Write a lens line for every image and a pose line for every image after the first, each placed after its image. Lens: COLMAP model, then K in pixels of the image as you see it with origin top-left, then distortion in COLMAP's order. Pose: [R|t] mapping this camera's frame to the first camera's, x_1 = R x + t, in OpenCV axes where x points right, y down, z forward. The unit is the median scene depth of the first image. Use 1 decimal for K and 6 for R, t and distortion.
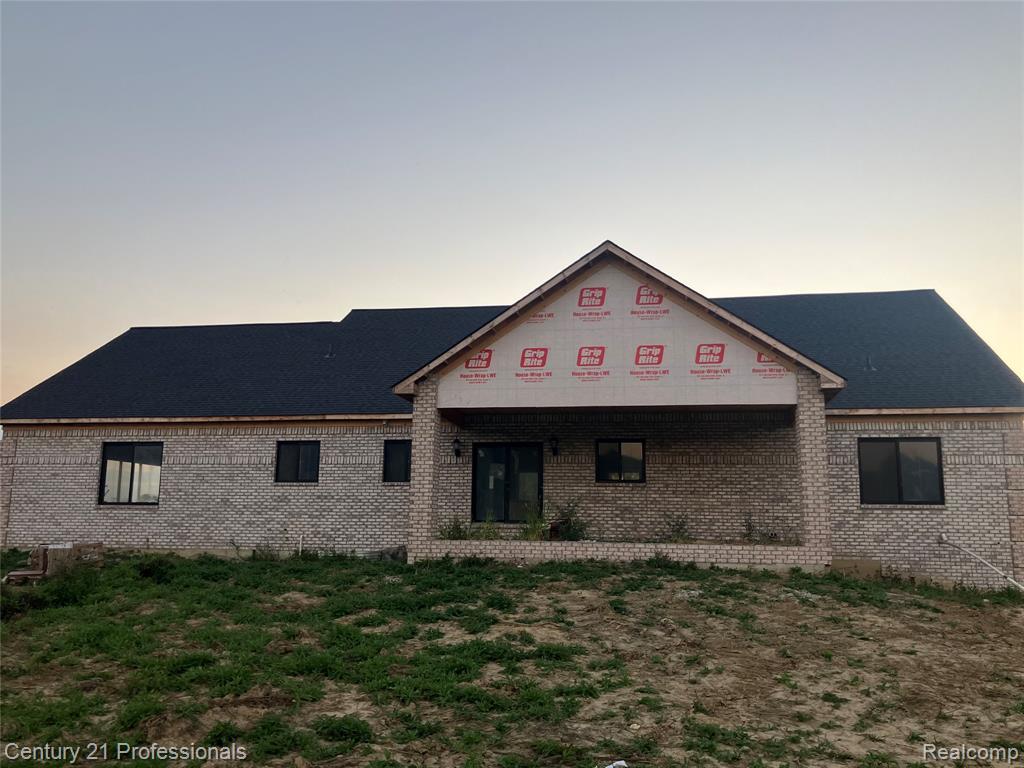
lens RADIAL K [[837.0, 0, 512.0], [0, 837.0, 384.0], [0, 0, 1]] dist [0.007615, 0.004140]
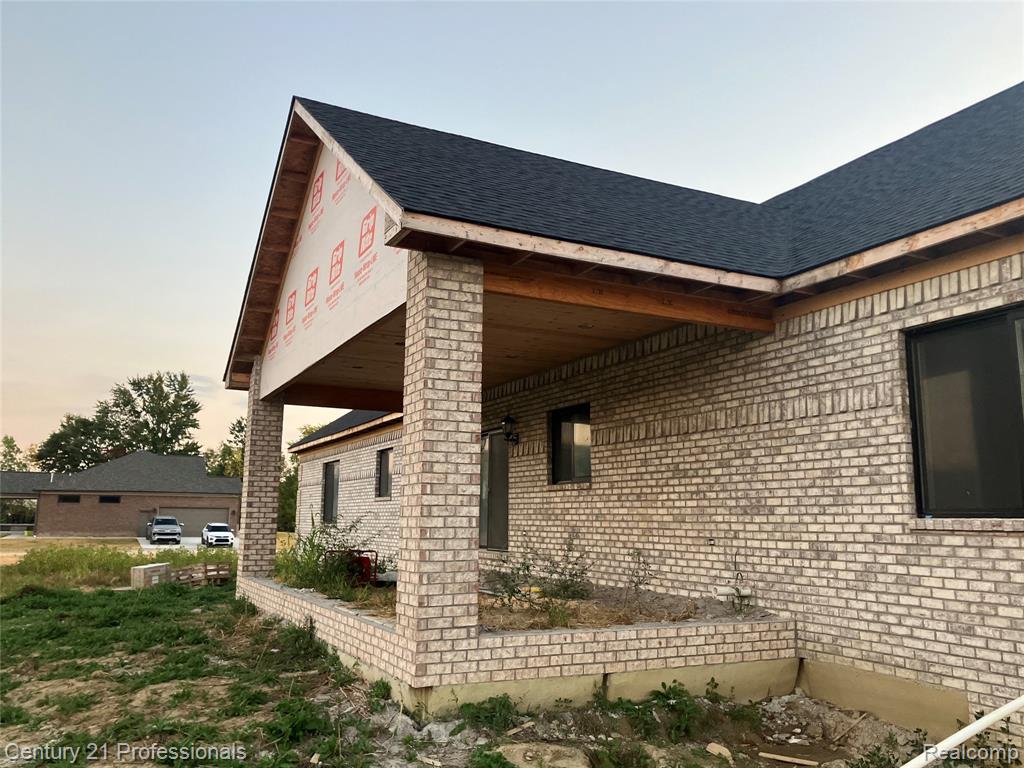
lens RADIAL K [[847.9, 0, 512.3], [0, 847.9, 369.4], [0, 0, 1]] dist [-0.000341, 0.001030]
pose [[0.565575, -0.151891, -0.810588, 0.619928], [0.140550, 0.986266, -0.086744, 0.090258], [0.812632, -0.064868, 0.579156, 0.668438]]
